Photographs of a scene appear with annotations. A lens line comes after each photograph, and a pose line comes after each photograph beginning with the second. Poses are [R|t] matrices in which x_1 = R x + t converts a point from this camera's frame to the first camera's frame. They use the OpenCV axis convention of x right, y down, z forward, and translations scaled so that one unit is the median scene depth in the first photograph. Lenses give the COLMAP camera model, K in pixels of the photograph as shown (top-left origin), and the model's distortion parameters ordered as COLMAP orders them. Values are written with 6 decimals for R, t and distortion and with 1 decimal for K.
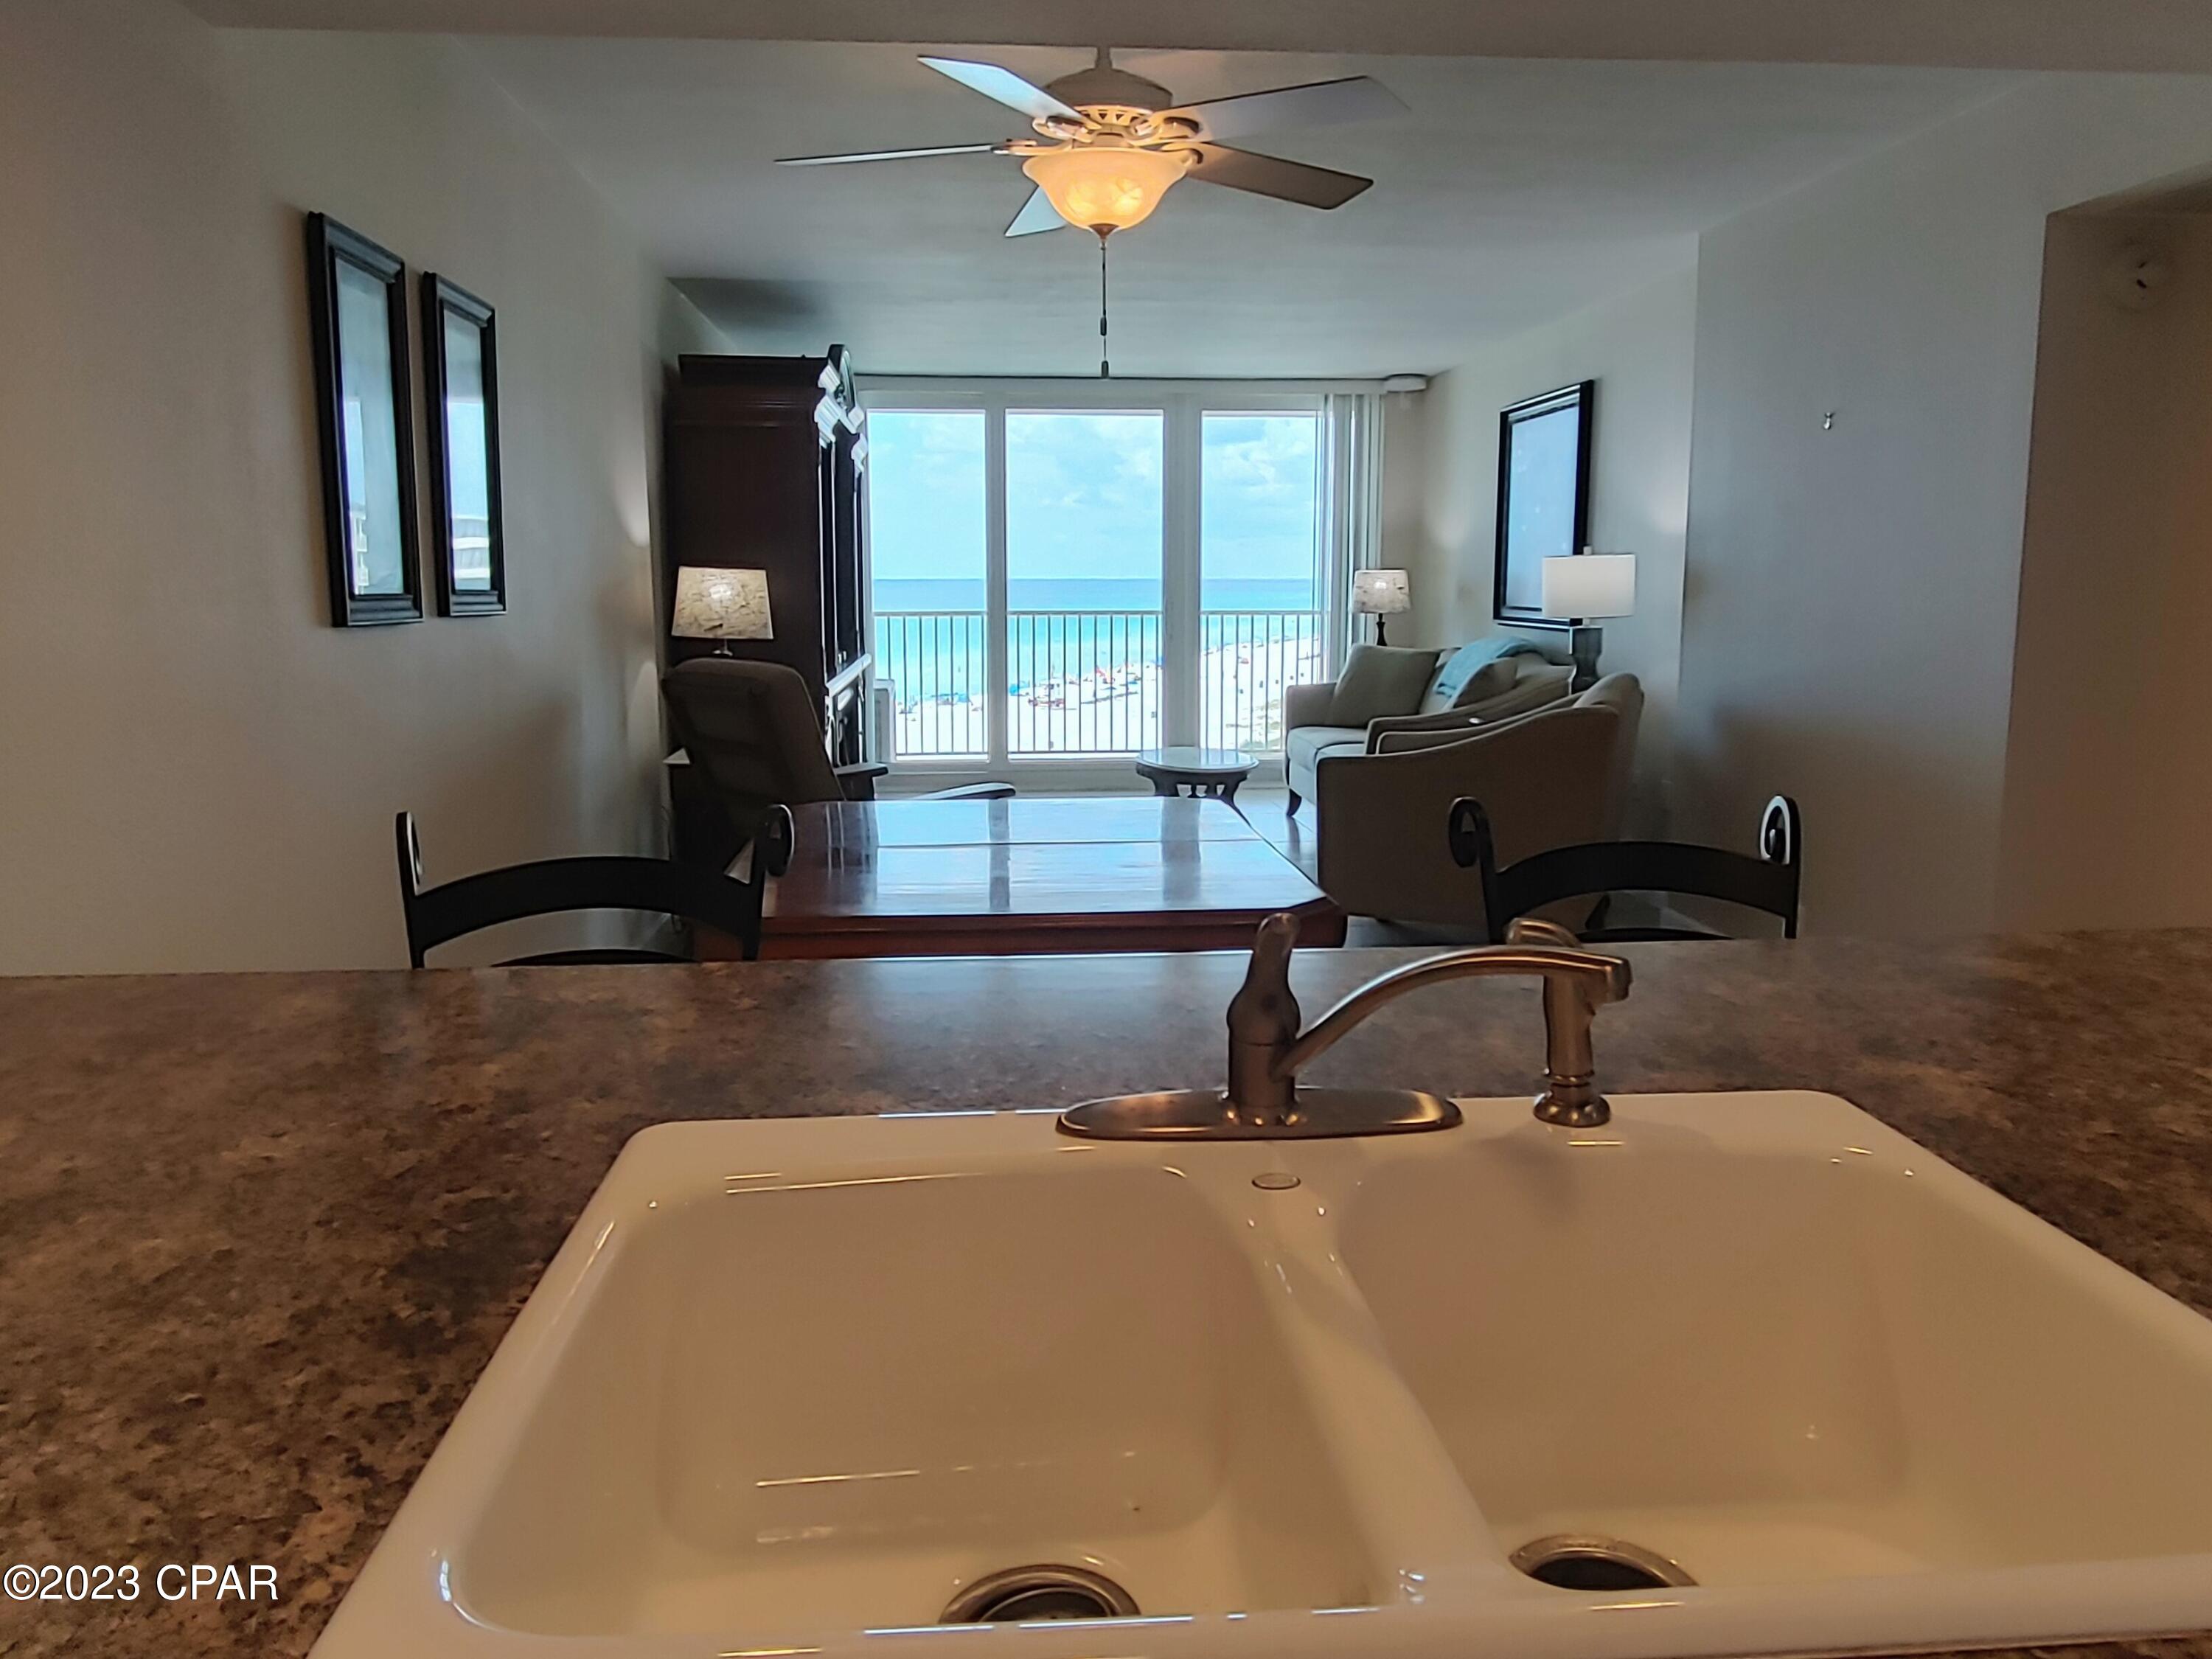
lens RADIAL K [[1547.1, 0, 1168.3], [0, 1547.1, 824.7], [0, 0, 1]] dist [-0.009104, 0.004232]
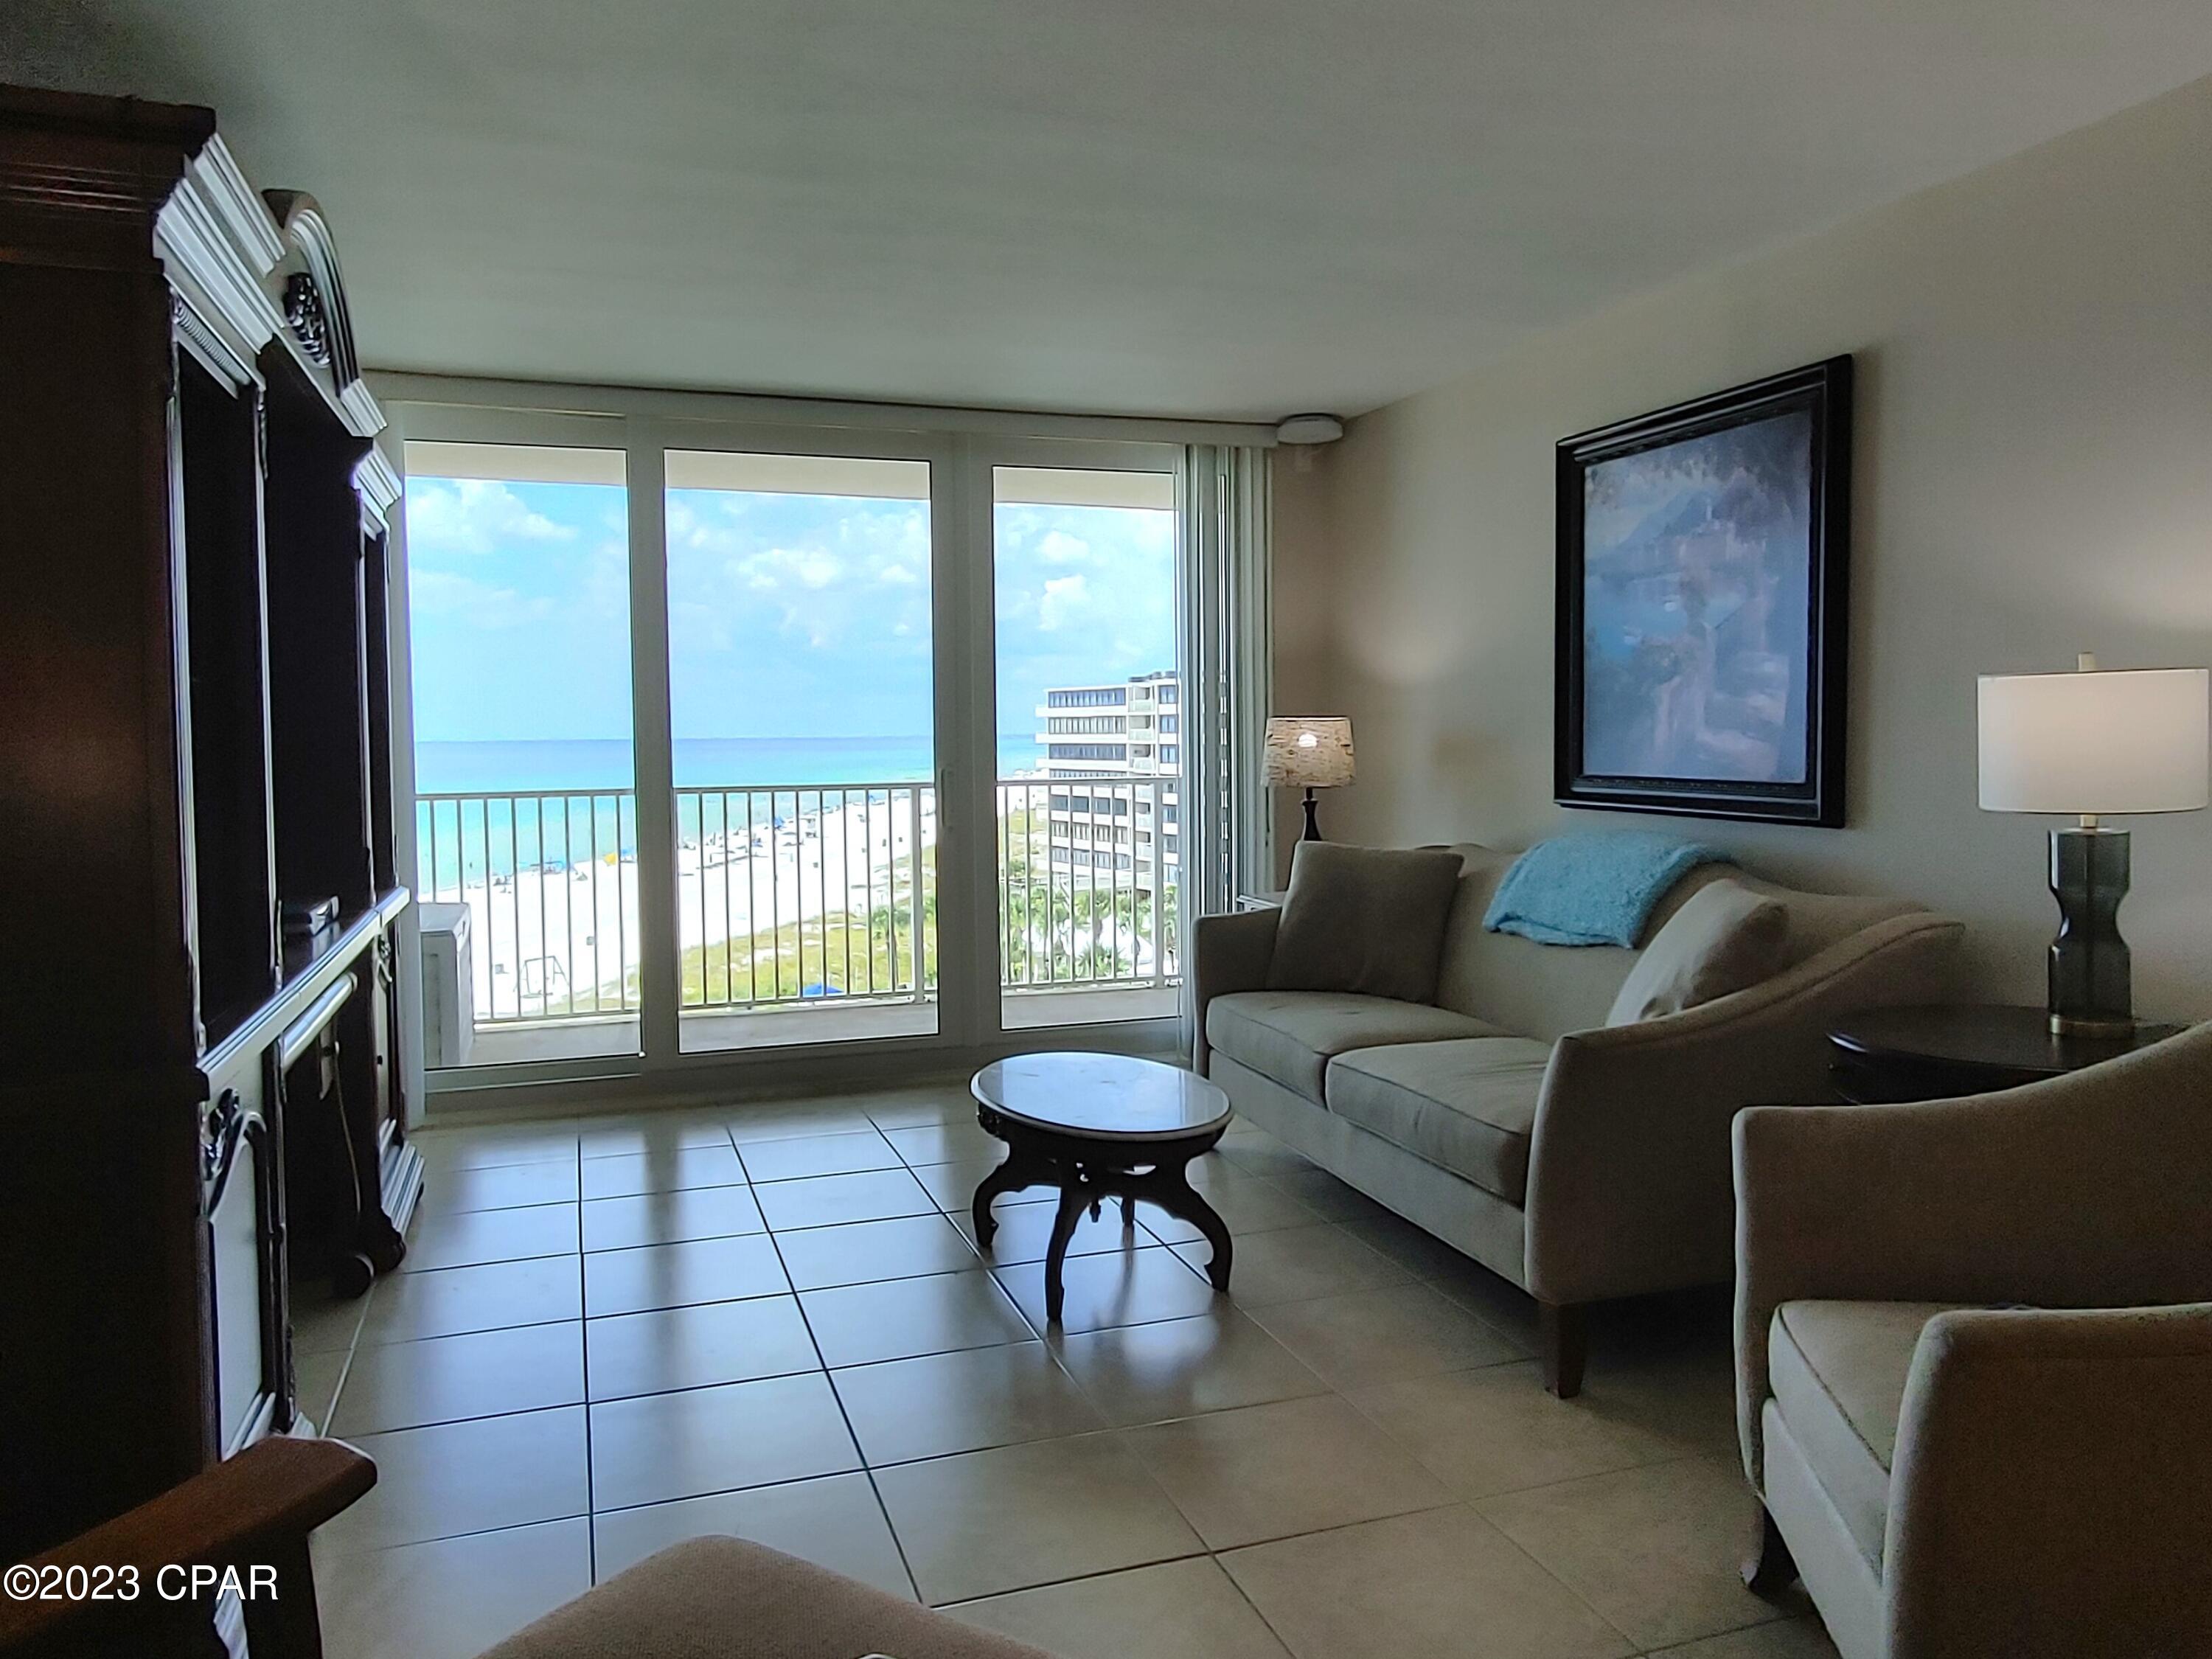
lens RADIAL K [[1547.1, 0, 1119.7], [0, 1547.1, 804.8], [0, 0, 1]] dist [-0.009104, 0.004232]
pose [[0.976942, -0.021709, 0.212400, -0.064827], [0.045528, 0.993118, -0.107903, -0.066550], [-0.208595, 0.115085, 0.971207, 0.418551]]
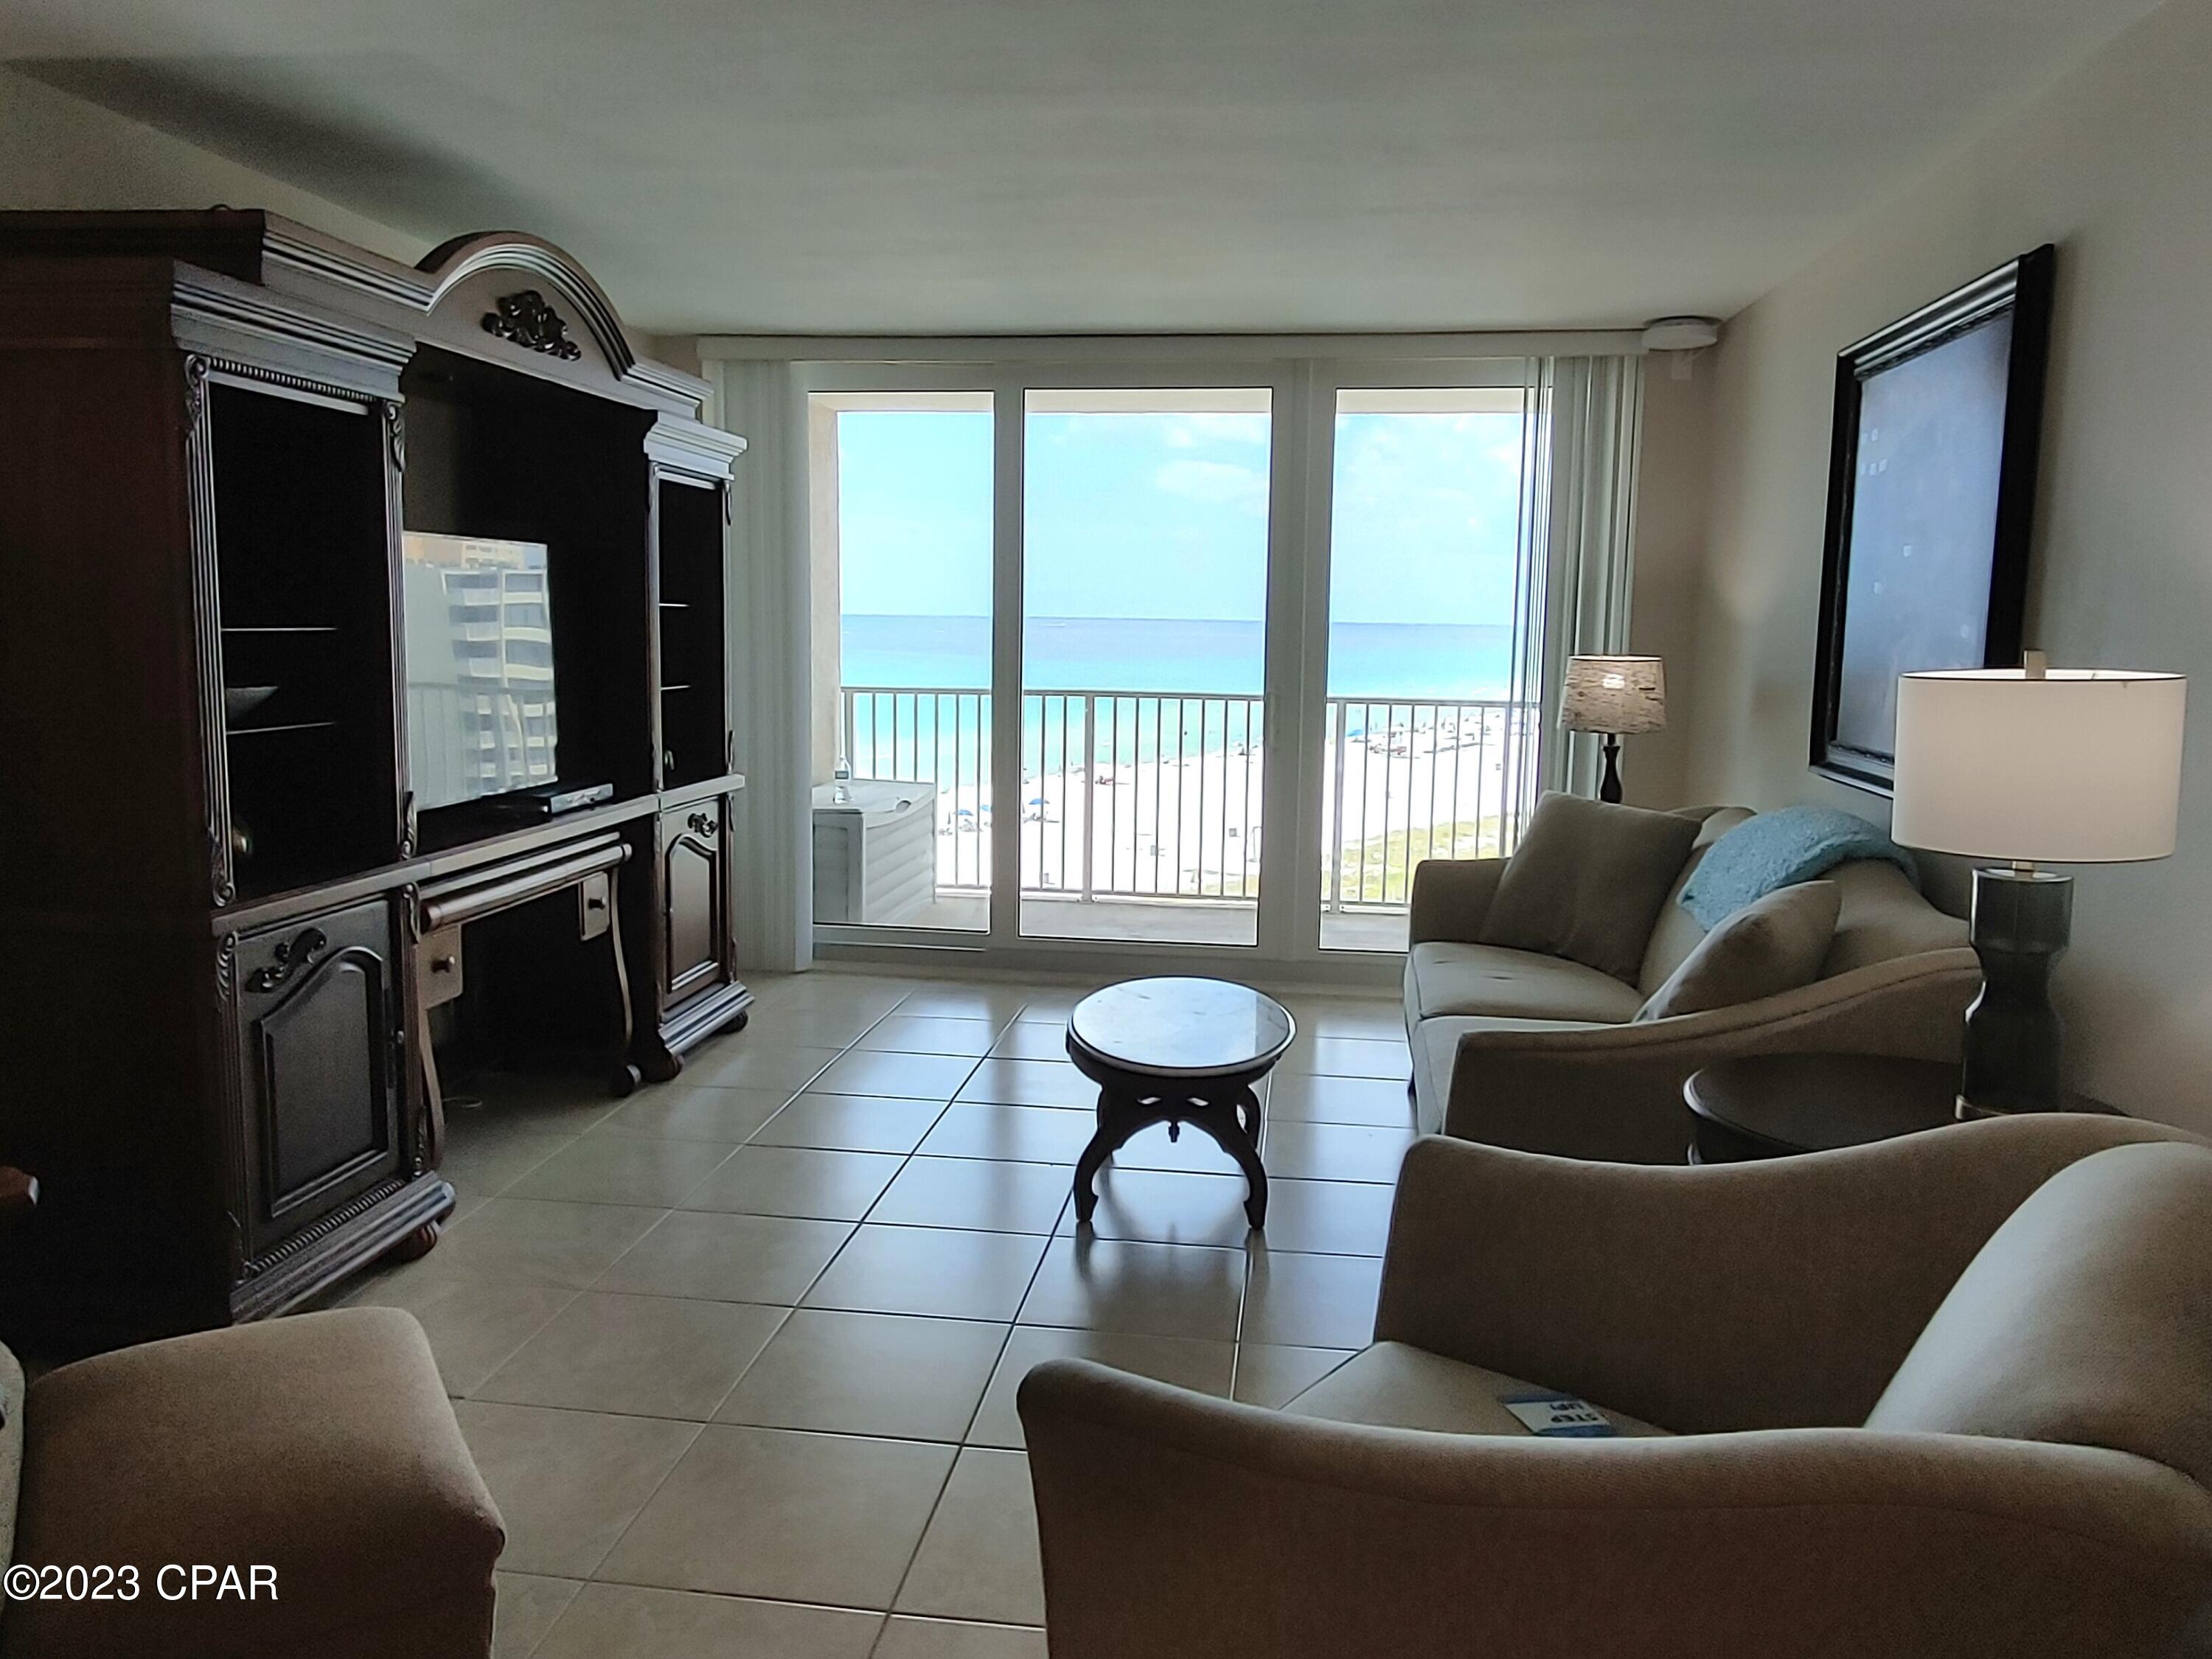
lens RADIAL K [[1547.1, 0, 1135.3], [0, 1547.1, 794.8], [0, 0, 1]] dist [-0.009104, 0.004232]
pose [[0.968819, 0.043784, -0.243872, 0.105977], [-0.054933, 0.997724, -0.039102, -0.080745], [0.241605, 0.051280, 0.969019, 0.404339]]
